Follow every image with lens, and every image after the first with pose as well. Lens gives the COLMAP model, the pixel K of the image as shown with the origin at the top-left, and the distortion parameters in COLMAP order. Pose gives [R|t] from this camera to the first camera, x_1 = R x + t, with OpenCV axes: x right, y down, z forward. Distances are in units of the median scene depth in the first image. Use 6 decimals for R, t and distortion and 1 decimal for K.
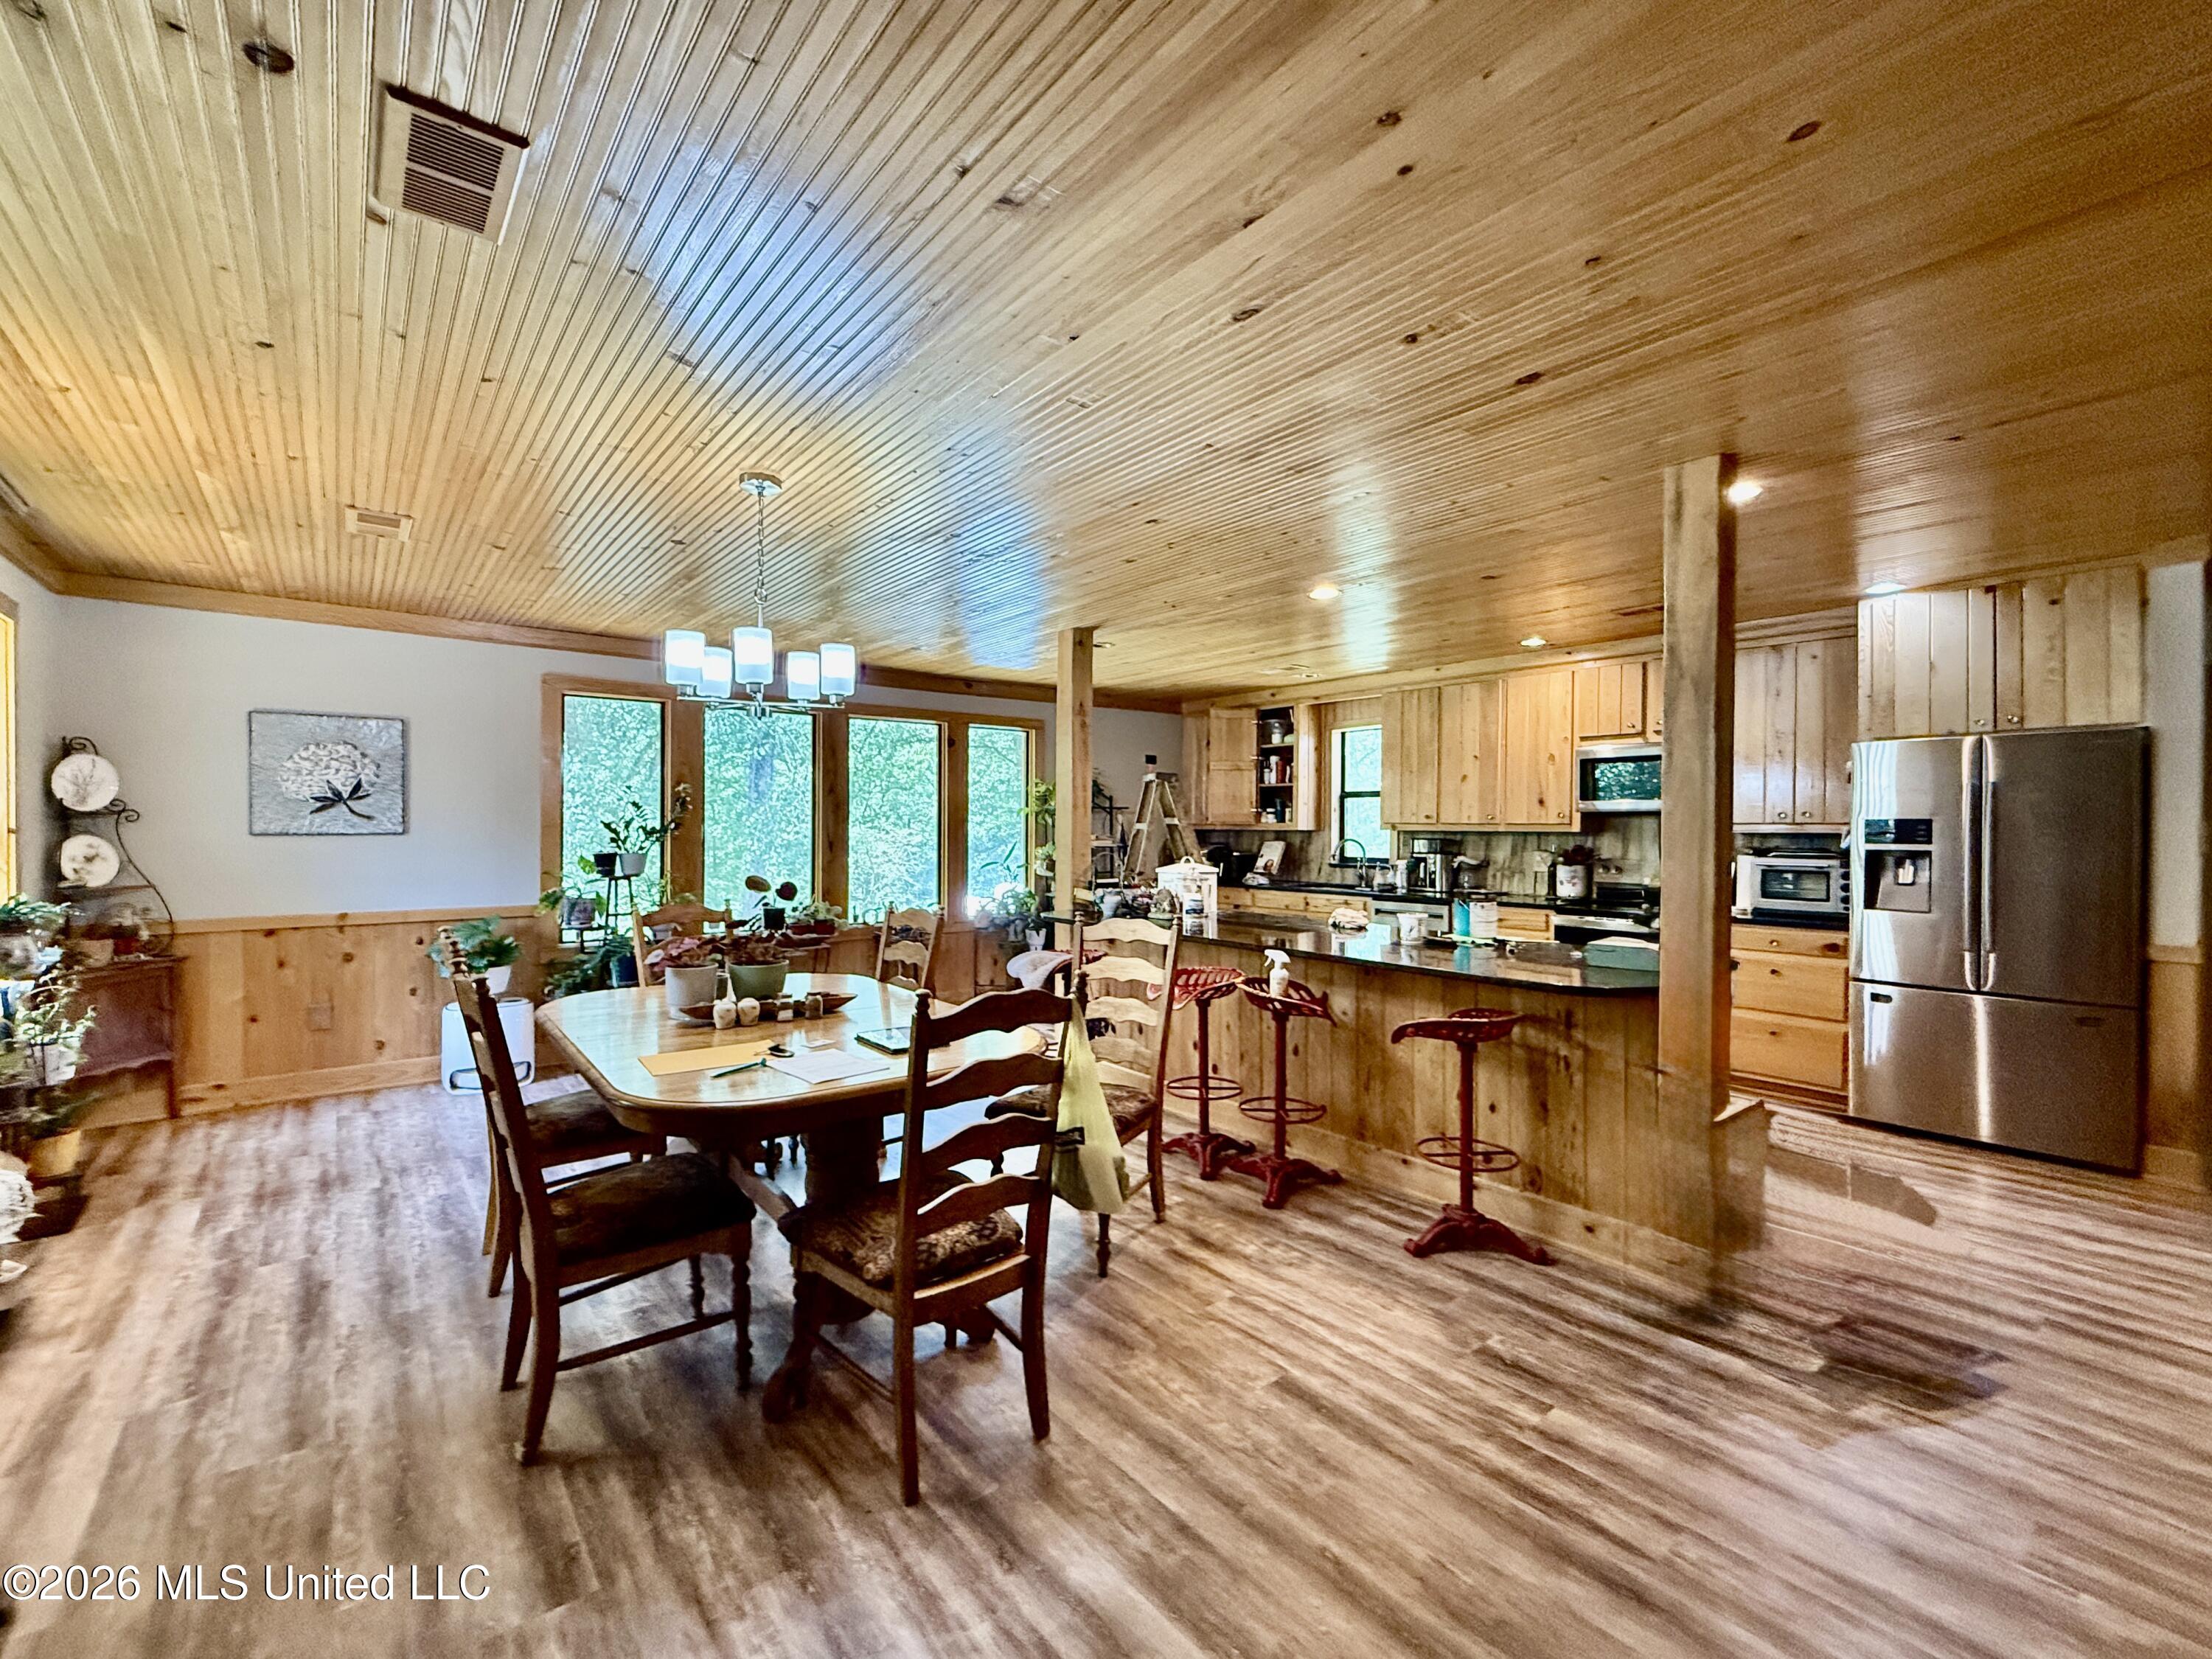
lens RADIAL K [[953.5, 0, 1107.6], [0, 953.5, 828.7], [0, 0, 1]] dist [0.001820, 0.000065]
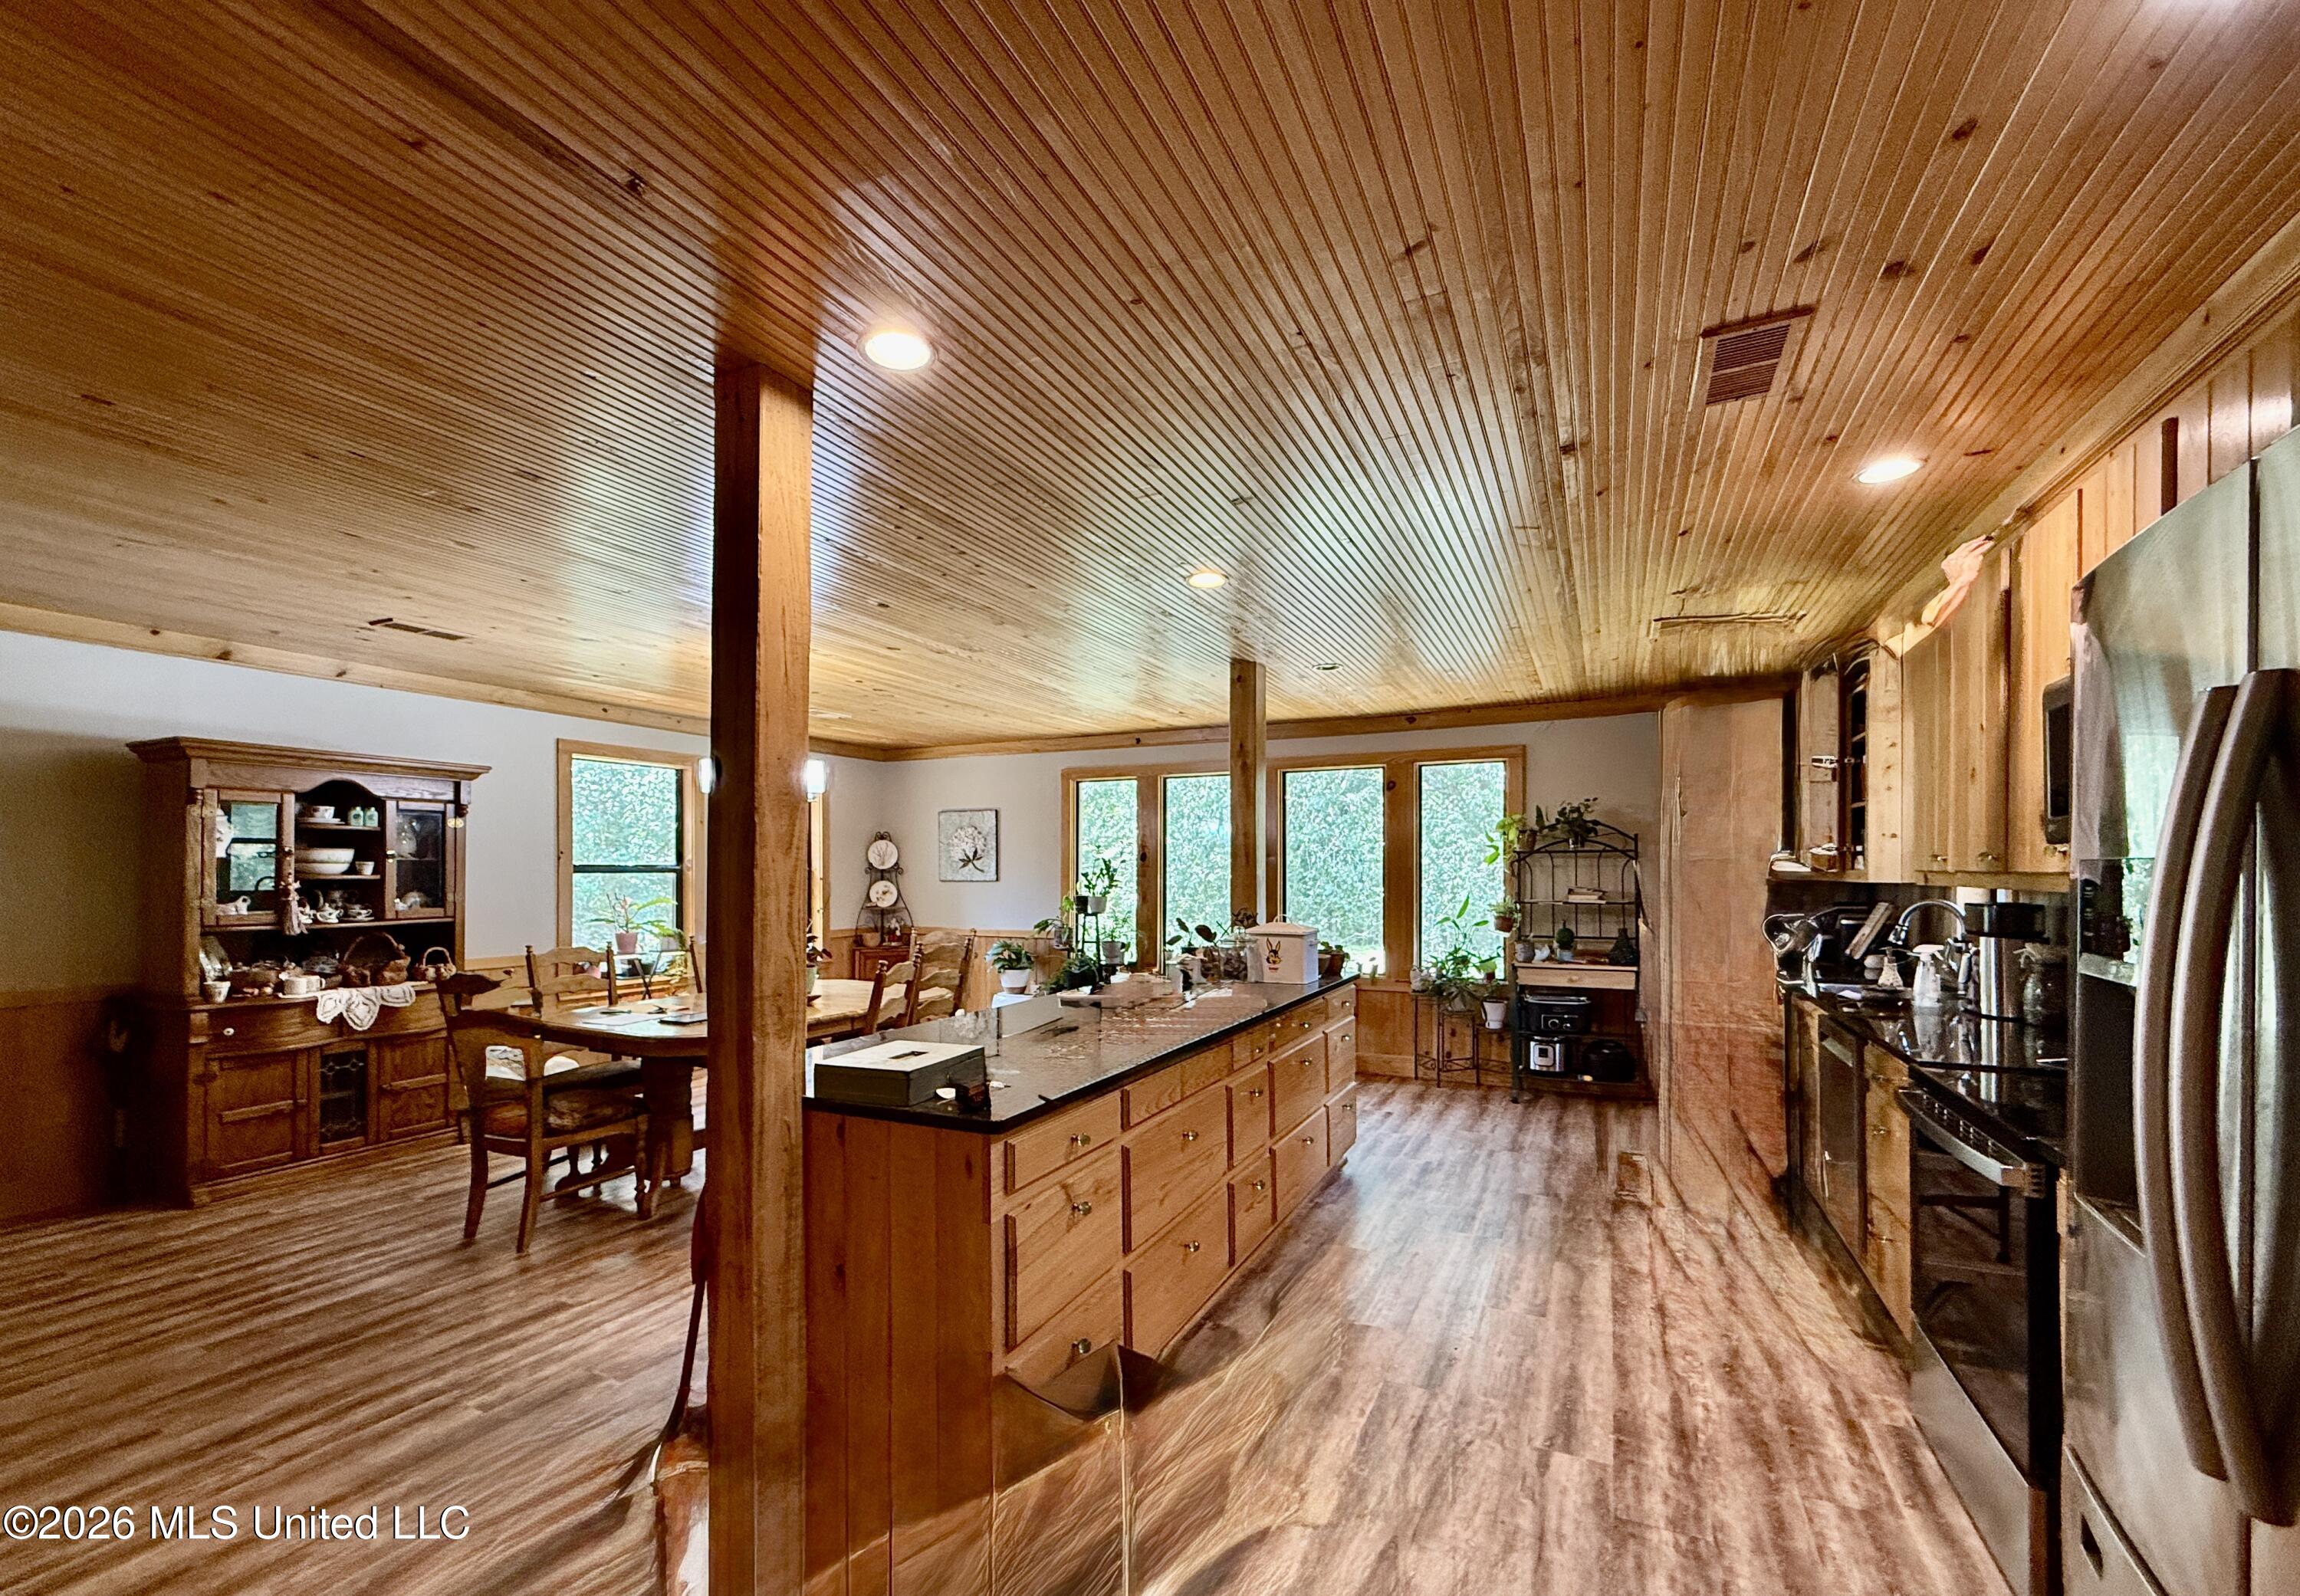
lens RADIAL K [[936.3, 0, 1150.0], [0, 936.3, 874.5], [0, 0, 1]] dist [-0.015035, -0.000078]
pose [[0.420484, -0.002609, -0.907296, 0.919986], [-0.000308, 0.999995, -0.003019, -0.000796], [0.907300, 0.001549, 0.420482, 0.658456]]
